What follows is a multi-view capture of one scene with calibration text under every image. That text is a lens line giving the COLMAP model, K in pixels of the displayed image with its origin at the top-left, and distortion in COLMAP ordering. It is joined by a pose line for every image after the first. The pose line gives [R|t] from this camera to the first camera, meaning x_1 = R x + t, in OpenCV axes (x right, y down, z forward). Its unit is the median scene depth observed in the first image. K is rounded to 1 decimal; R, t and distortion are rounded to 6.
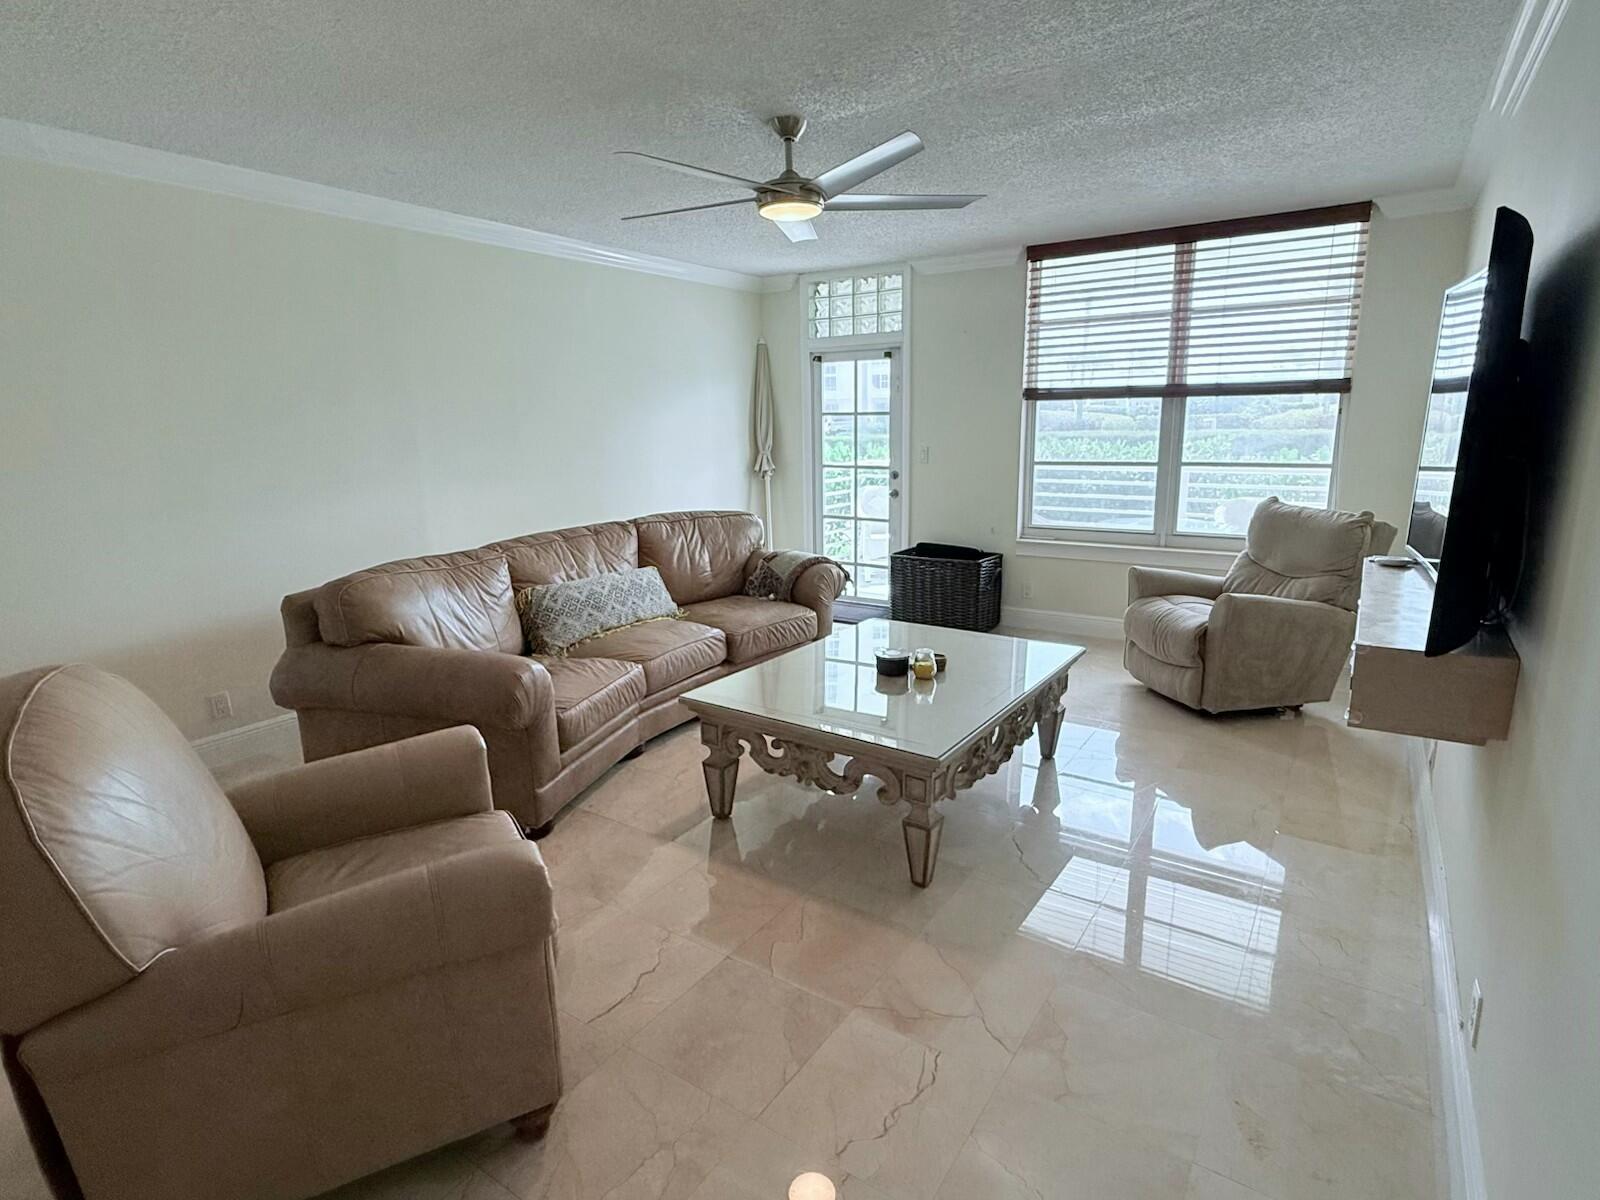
lens RADIAL K [[836.2, 0, 804.4], [0, 836.2, 605.5], [0, 0, 1]] dist [0.000030, 0.001317]
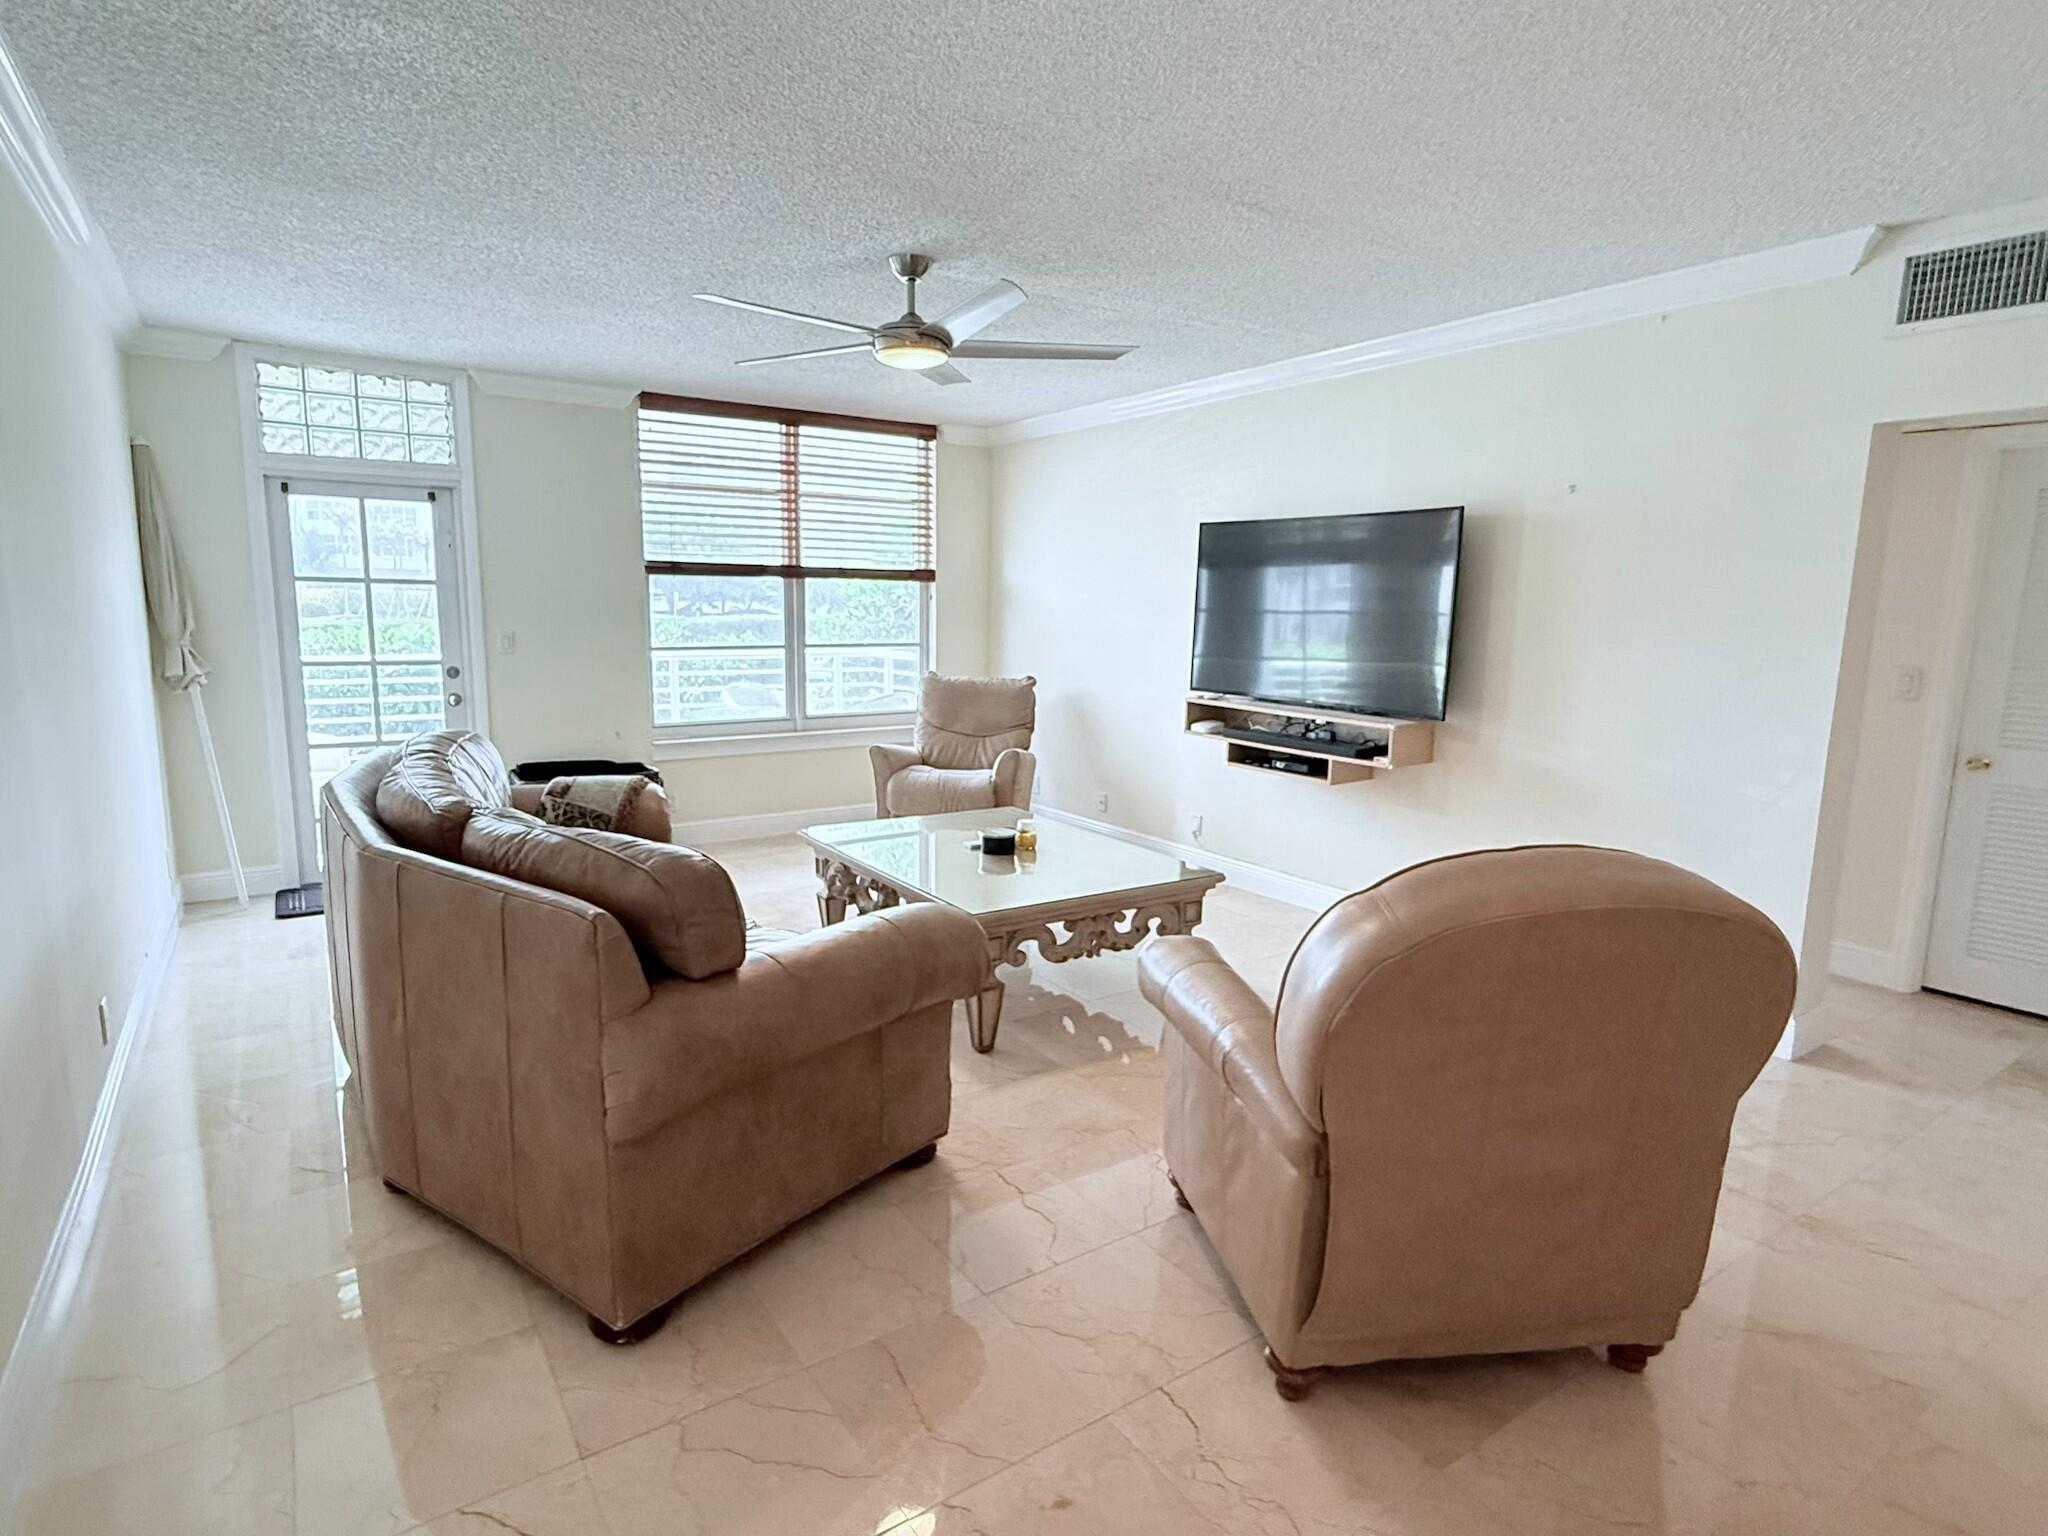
lens RADIAL K [[1070.3, 0, 1021.9], [0, 1070.3, 766.3], [0, 0, 1]] dist [0.000030, 0.001317]
pose [[0.373603, -0.117256, 0.920148, -0.612292], [0.186333, 0.981245, 0.049386, -0.043938], [-0.908681, 0.153003, 0.388445, 0.294392]]
